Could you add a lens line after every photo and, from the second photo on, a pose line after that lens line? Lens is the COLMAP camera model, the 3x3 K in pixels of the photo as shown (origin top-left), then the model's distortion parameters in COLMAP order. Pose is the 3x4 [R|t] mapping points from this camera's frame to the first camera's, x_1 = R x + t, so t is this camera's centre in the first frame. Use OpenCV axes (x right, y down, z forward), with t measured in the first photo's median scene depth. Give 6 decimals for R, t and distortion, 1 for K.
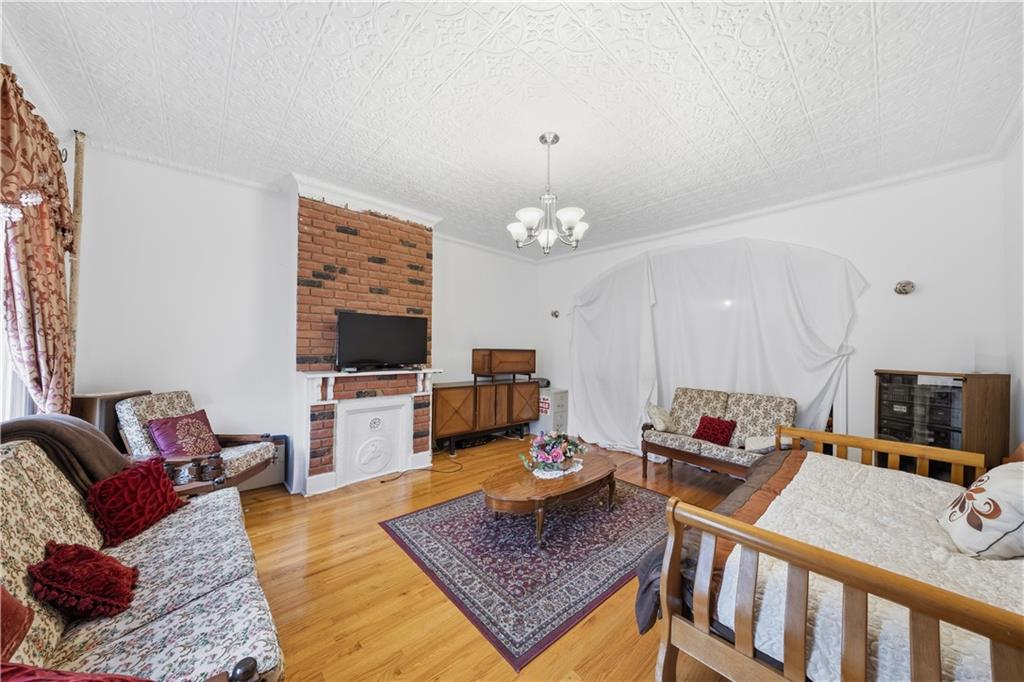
lens RADIAL K [[344.2, 0, 509.8], [0, 344.2, 346.7], [0, 0, 1]] dist [-0.001472, -0.000065]
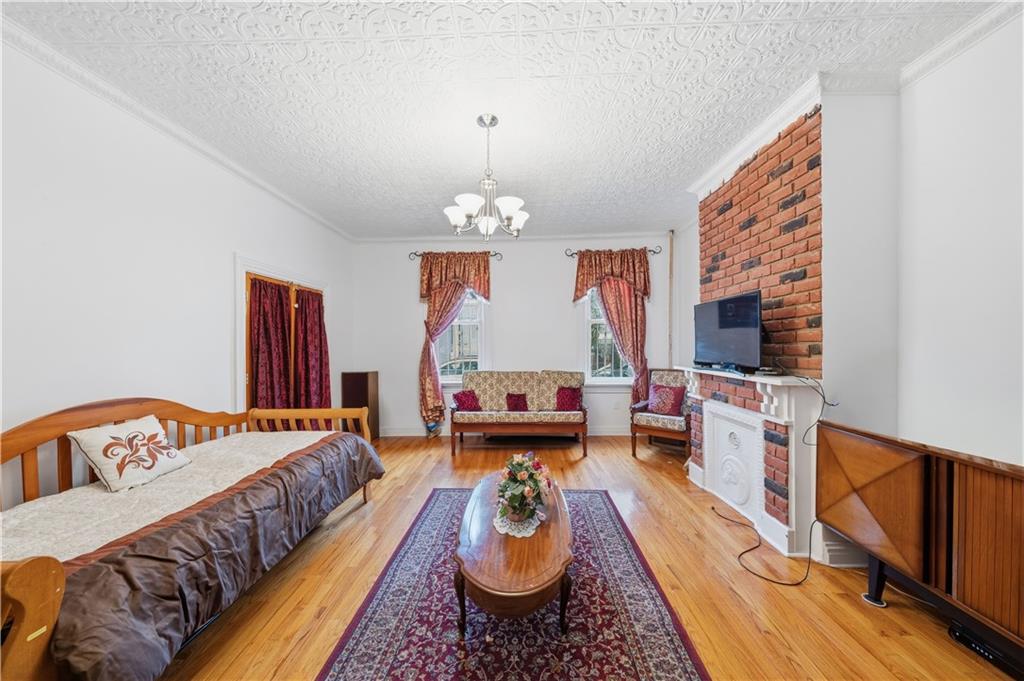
lens RADIAL K [[344.2, 0, 510.6], [0, 344.2, 345.3], [0, 0, 1]] dist [-0.001472, -0.000065]
pose [[-0.690577, -0.001526, -0.723257, 0.505186], [0.004852, 0.999965, -0.006743, 0.013415], [0.723242, -0.008166, -0.690546, 1.133315]]
